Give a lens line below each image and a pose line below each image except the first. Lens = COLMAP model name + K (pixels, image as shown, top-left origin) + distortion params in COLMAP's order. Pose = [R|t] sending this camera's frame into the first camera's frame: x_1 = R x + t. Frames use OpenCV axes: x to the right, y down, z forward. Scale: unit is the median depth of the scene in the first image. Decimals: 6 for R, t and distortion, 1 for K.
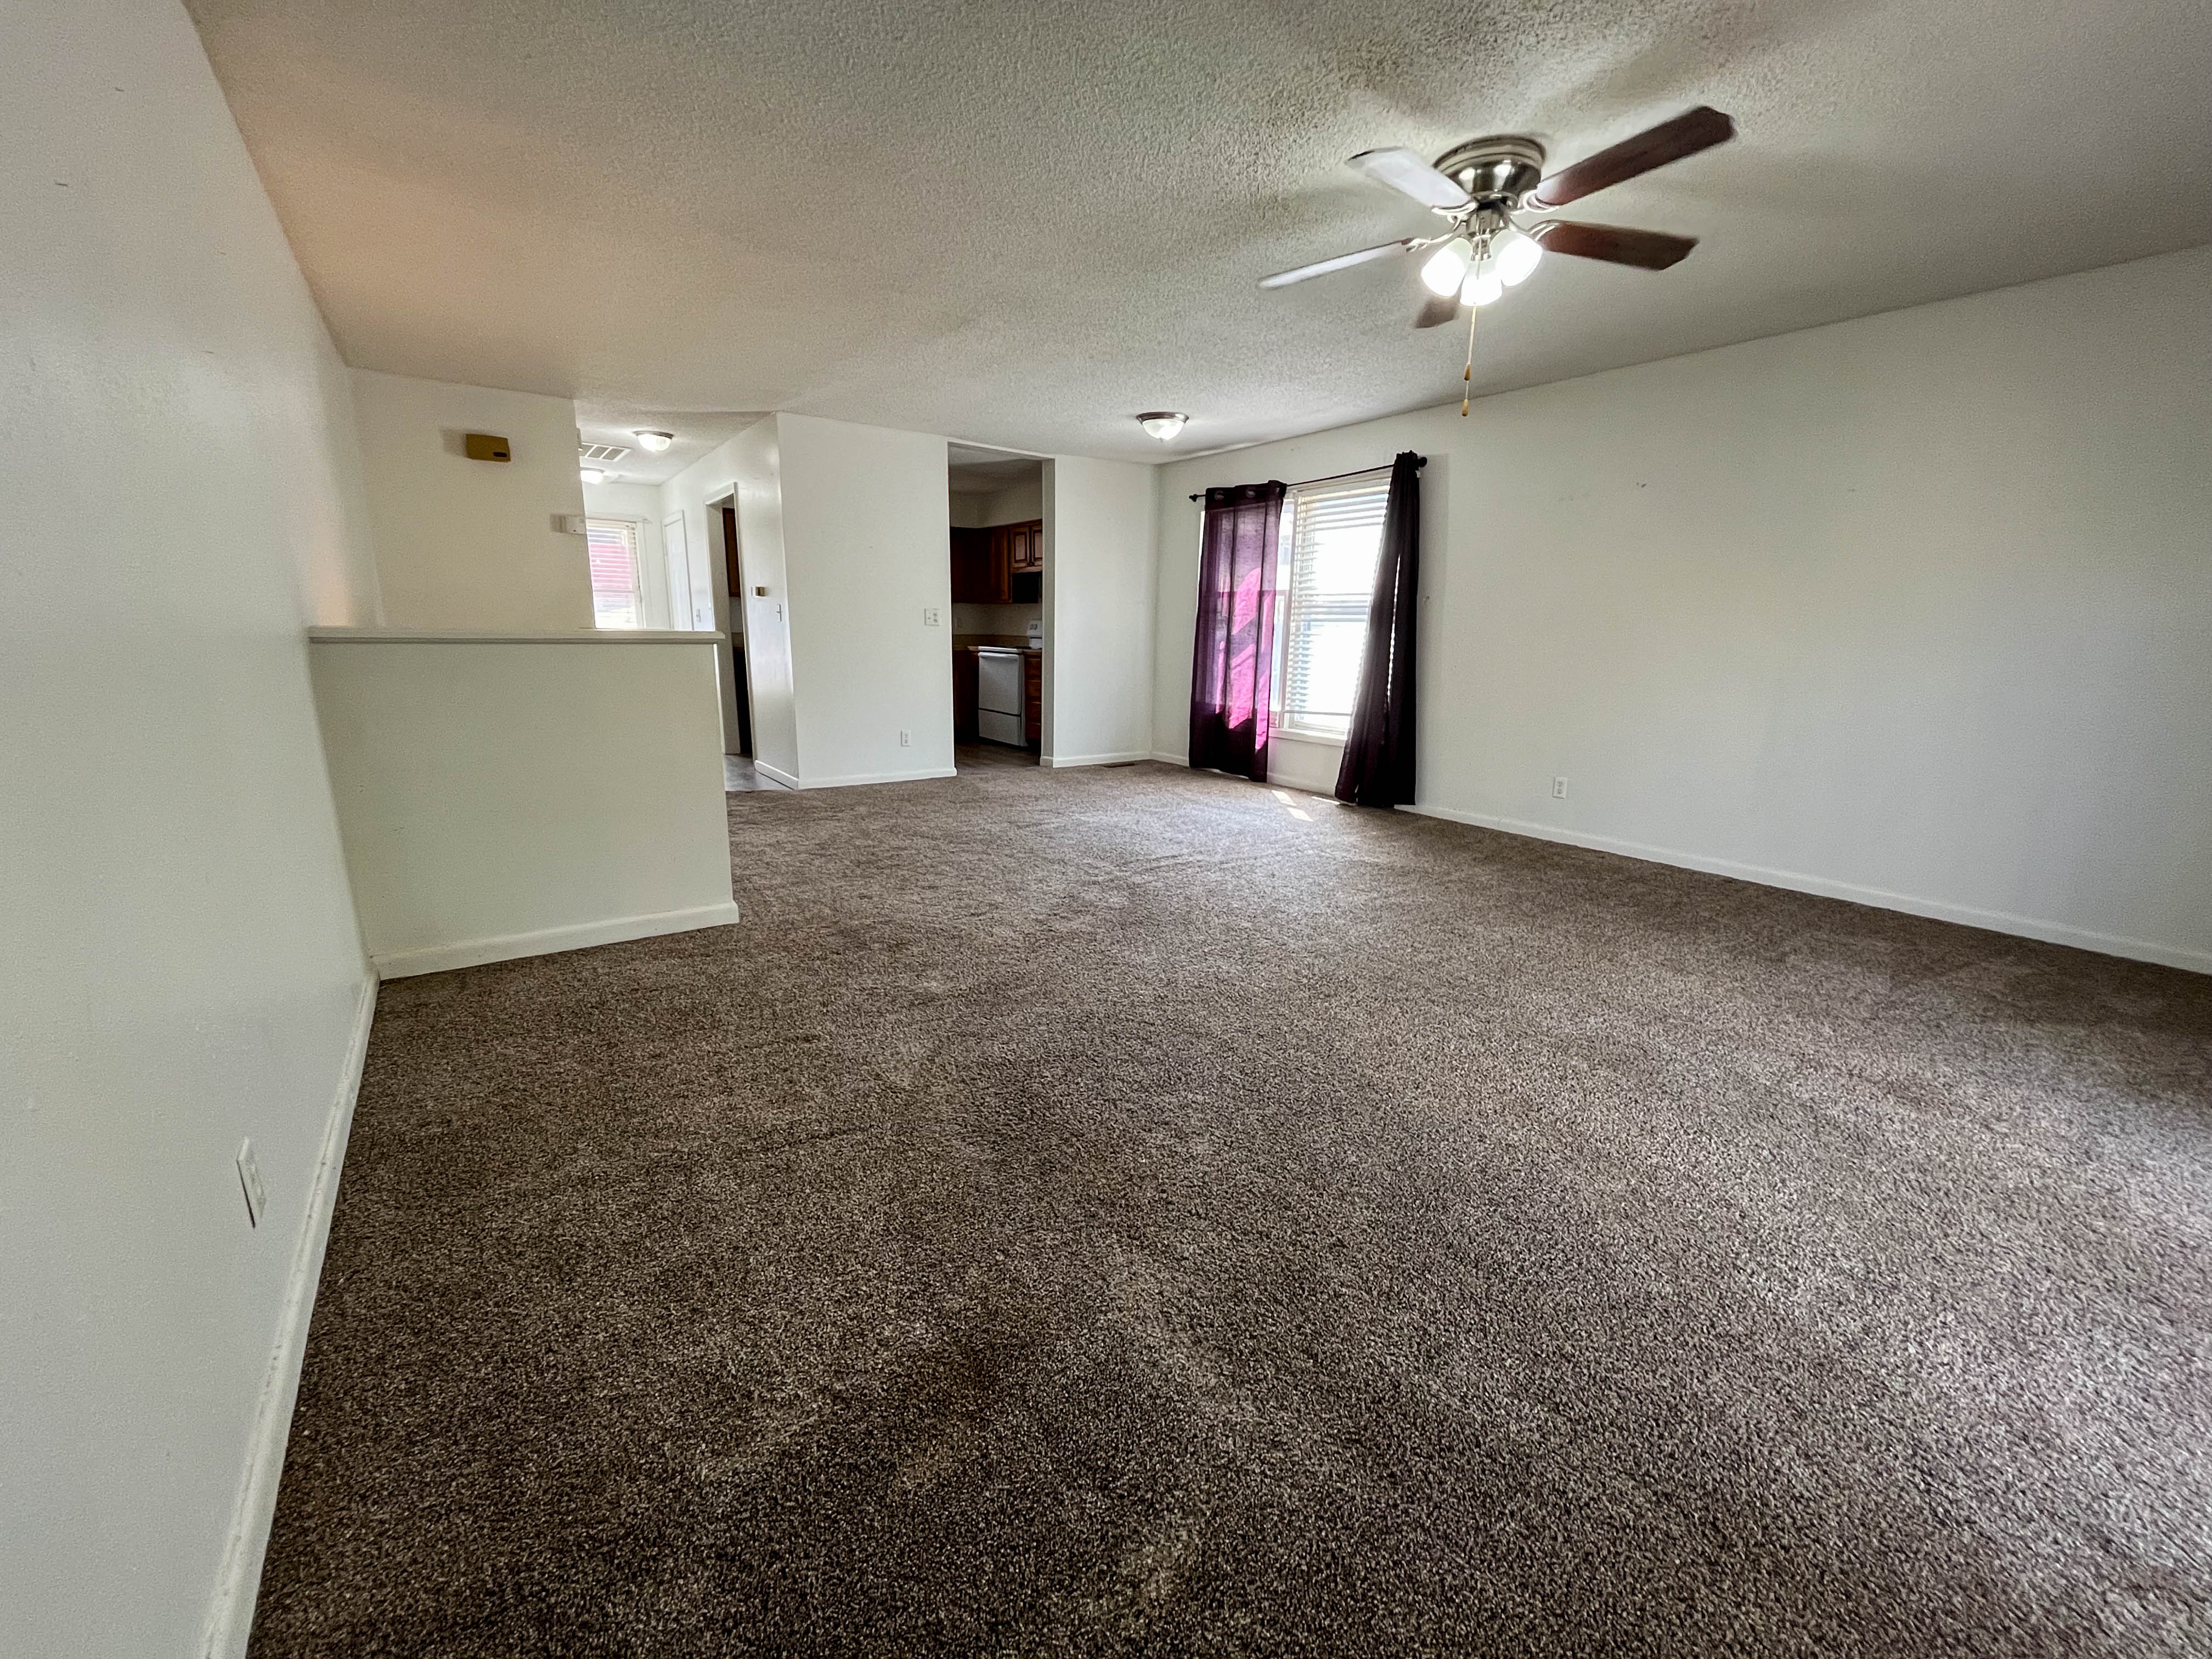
lens RADIAL K [[895.8, 0, 1082.0], [0, 895.8, 815.2], [0, 0, 1]] dist [-0.000714, -0.000982]
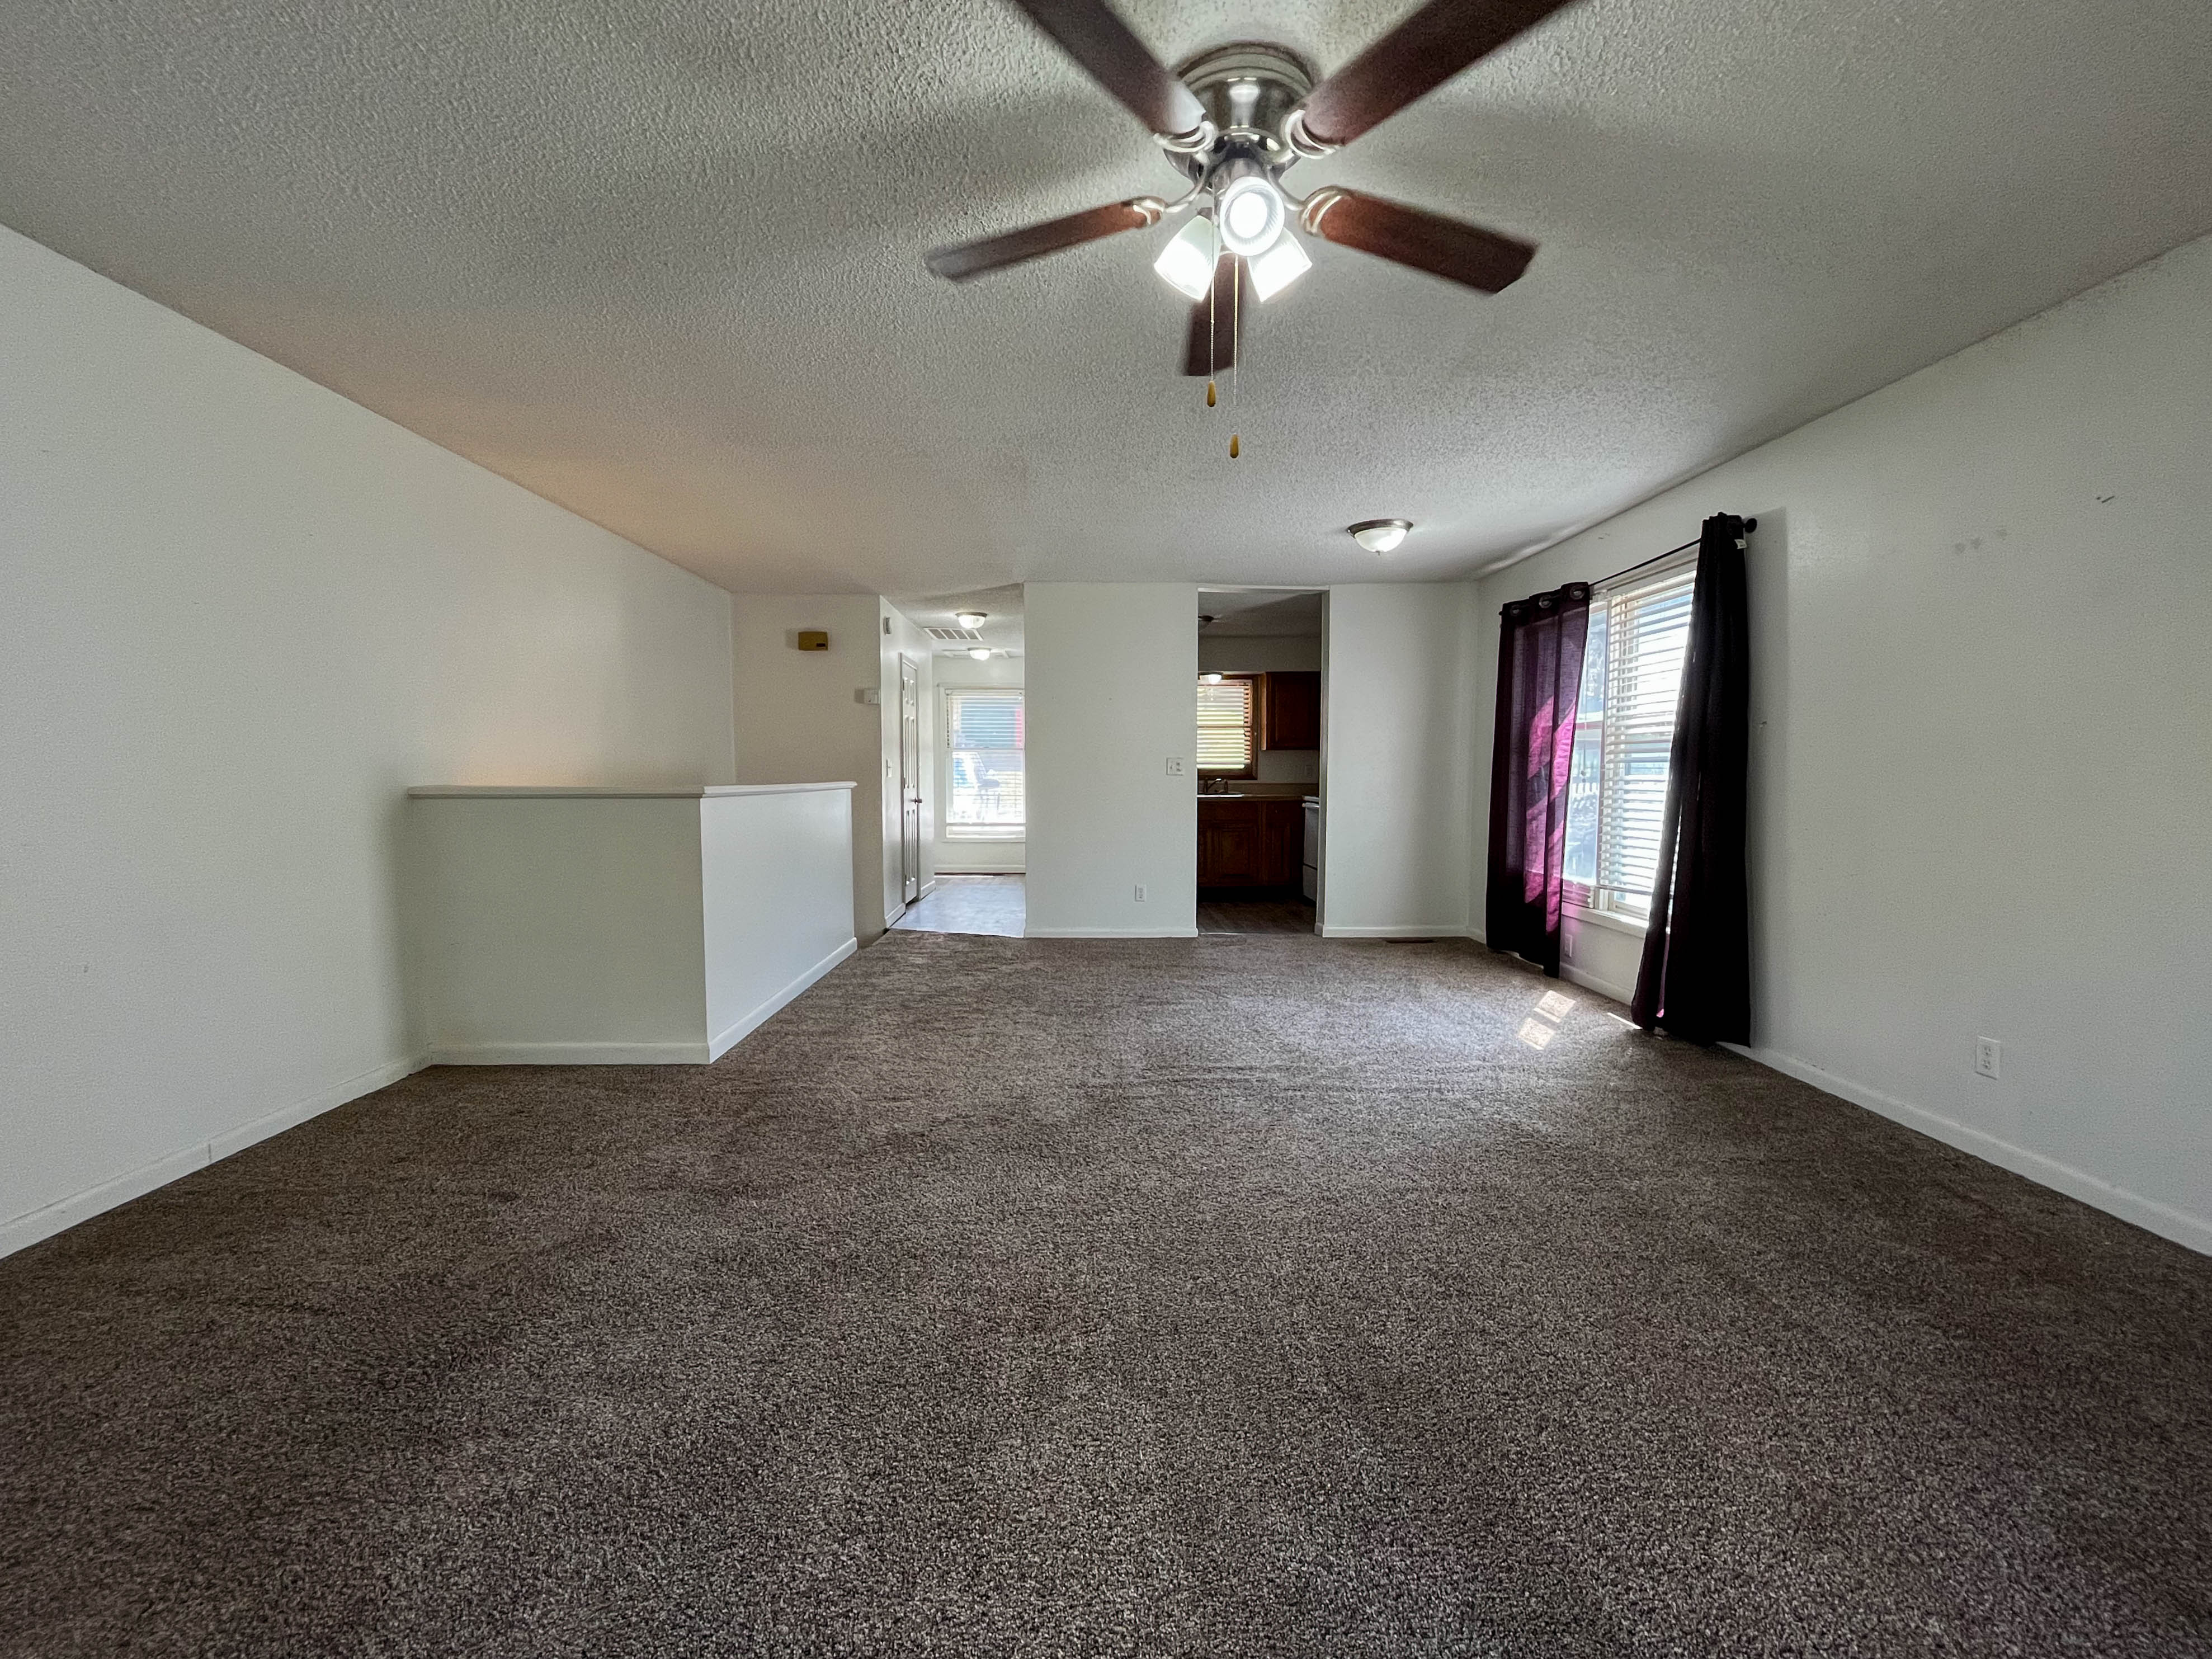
lens RADIAL K [[895.9, 0, 1099.8], [0, 895.9, 826.4], [0, 0, 1]] dist [-0.000714, -0.000982]
pose [[0.831022, 0.018796, -0.555922, 0.350439], [-0.100625, 0.988019, -0.117013, -0.047166], [0.547062, 0.153180, 0.822957, 0.221618]]
